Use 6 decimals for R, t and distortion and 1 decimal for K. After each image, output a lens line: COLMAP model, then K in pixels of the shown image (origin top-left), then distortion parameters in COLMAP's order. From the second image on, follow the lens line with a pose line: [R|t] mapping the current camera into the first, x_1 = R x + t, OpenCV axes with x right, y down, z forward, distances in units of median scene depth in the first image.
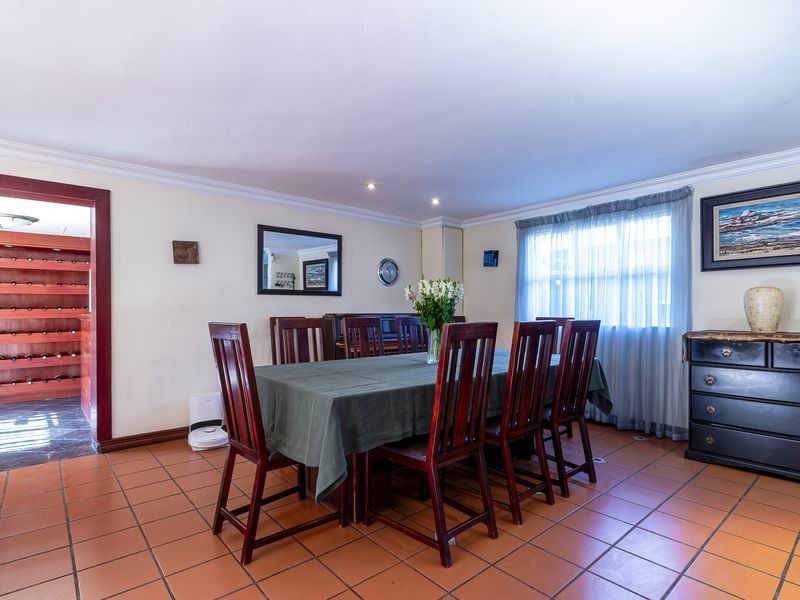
lens RADIAL K [[425.6, 0, 399.1], [0, 425.6, 306.1], [0, 0, 1]] dist [0.004647, 0.000499]
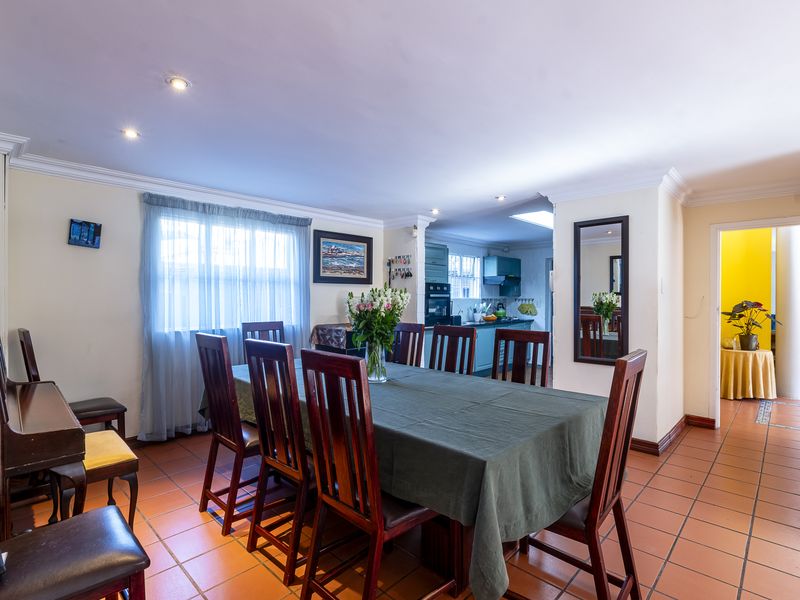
lens RADIAL K [[425.6, 0, 403.8], [0, 425.6, 300.9], [0, 0, 1]] dist [0.004647, 0.000499]
pose [[-0.136502, 0.006205, 0.990620, -0.666625], [-0.000985, 0.999979, -0.006400, -0.014278], [-0.990639, -0.001849, -0.136493, 0.879691]]
